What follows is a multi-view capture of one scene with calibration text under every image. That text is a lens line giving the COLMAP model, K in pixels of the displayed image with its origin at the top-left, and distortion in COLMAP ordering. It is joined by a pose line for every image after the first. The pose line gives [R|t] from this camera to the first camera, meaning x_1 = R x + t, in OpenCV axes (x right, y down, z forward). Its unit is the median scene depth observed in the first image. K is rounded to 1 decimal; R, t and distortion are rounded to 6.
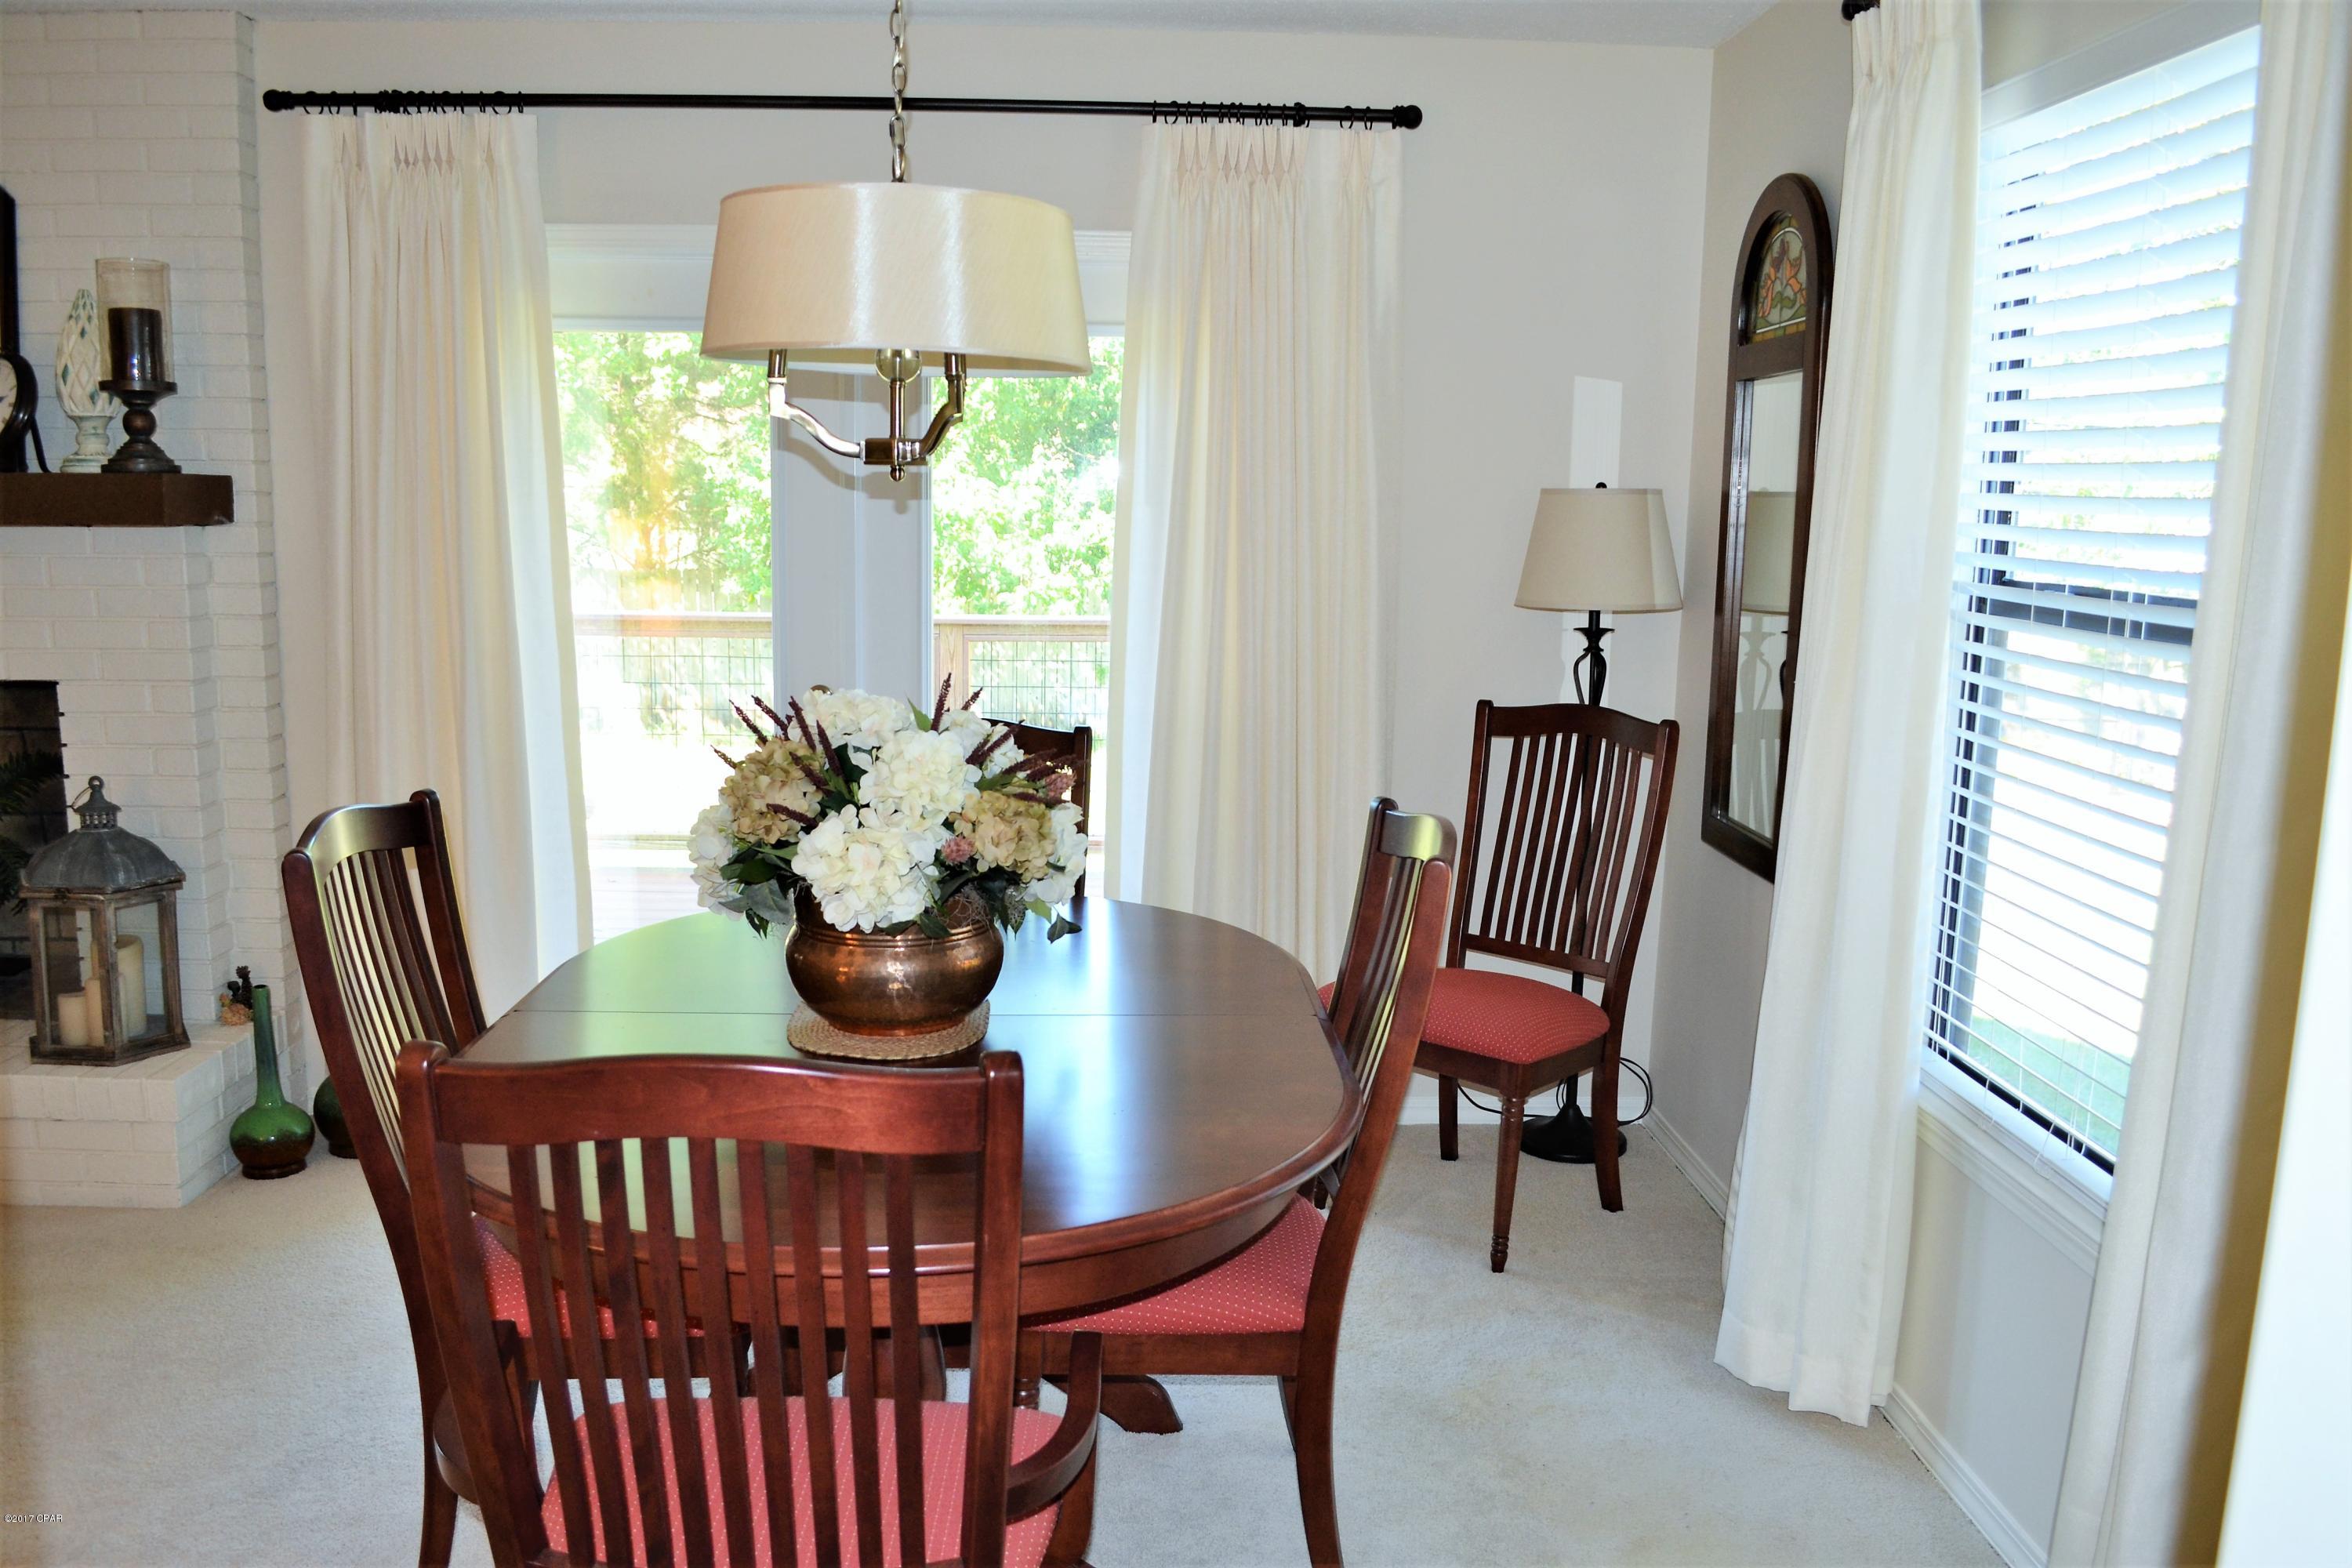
lens RADIAL K [[1878.4, 0, 1167.1], [0, 1878.4, 821.1], [0, 0, 1]] dist [-0.088391, 0.018156]
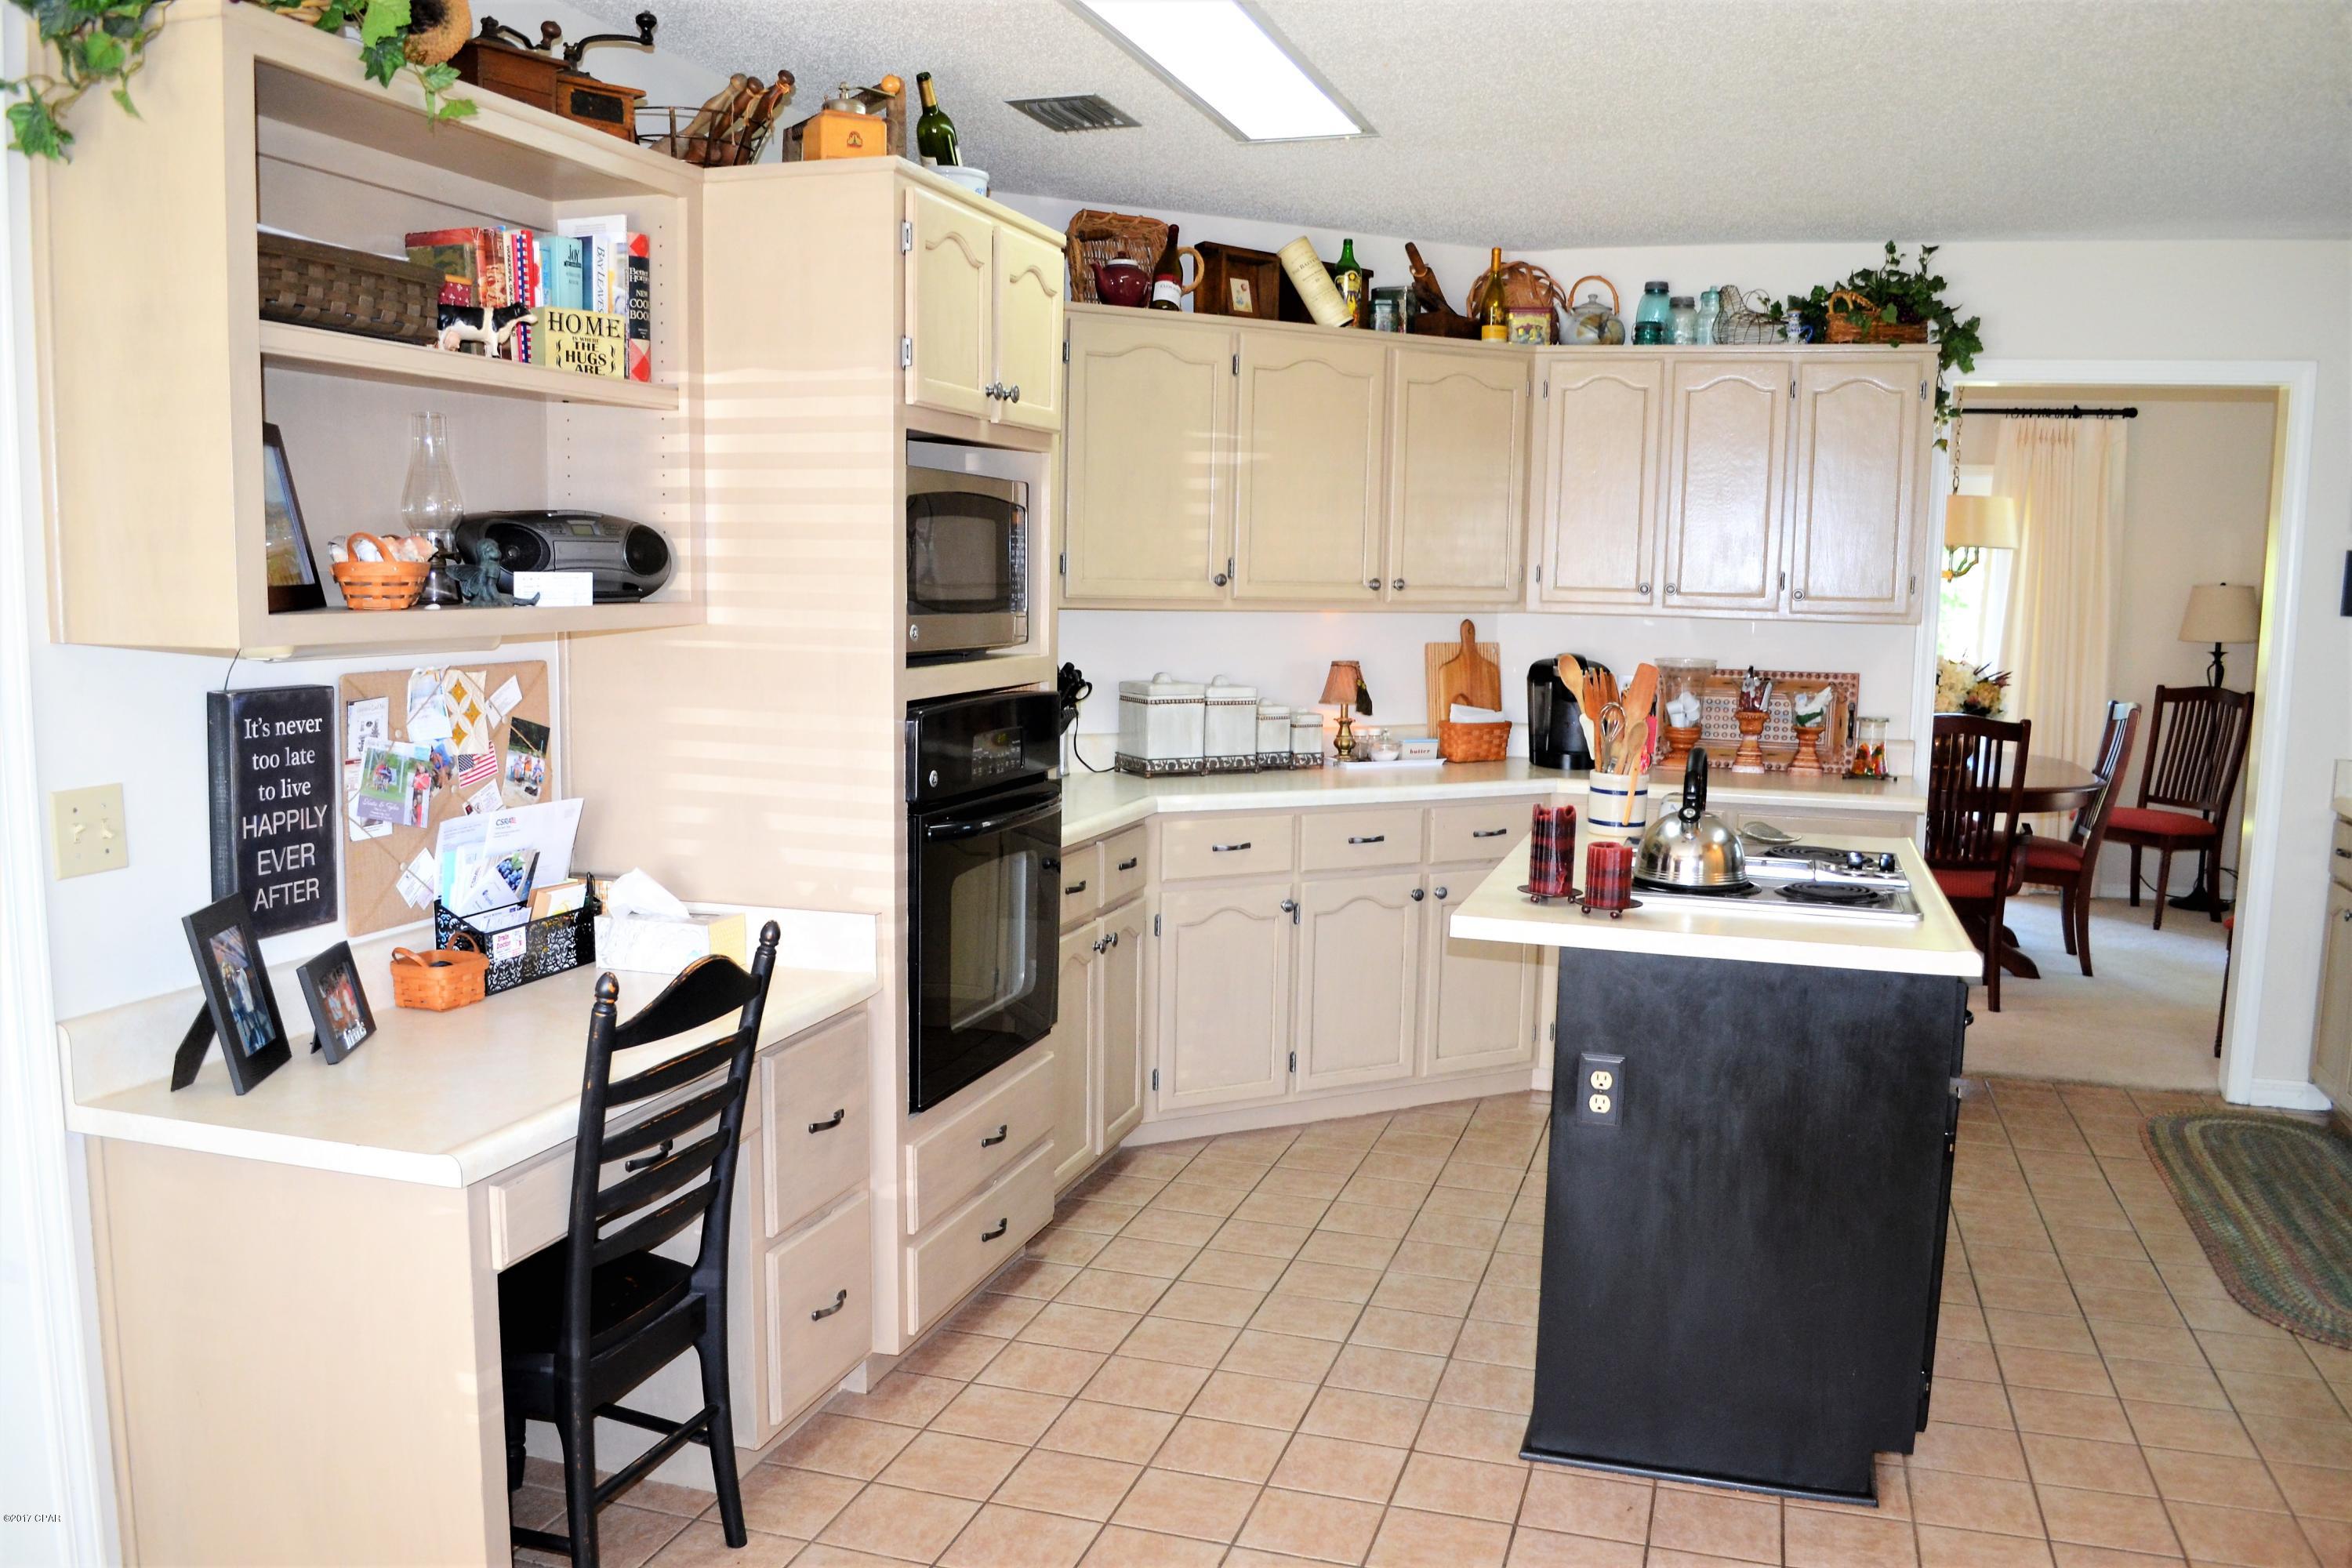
lens RADIAL K [[1895.4, 0, 1159.4], [0, 1895.4, 847.3], [0, 0, 1]] dist [-0.086103, 0.019763]
pose [[0.940356, 0.042037, -0.337584, -0.188825], [-0.052320, 0.998401, -0.021417, 0.232172], [0.336144, 0.037802, 0.941052, -1.396603]]
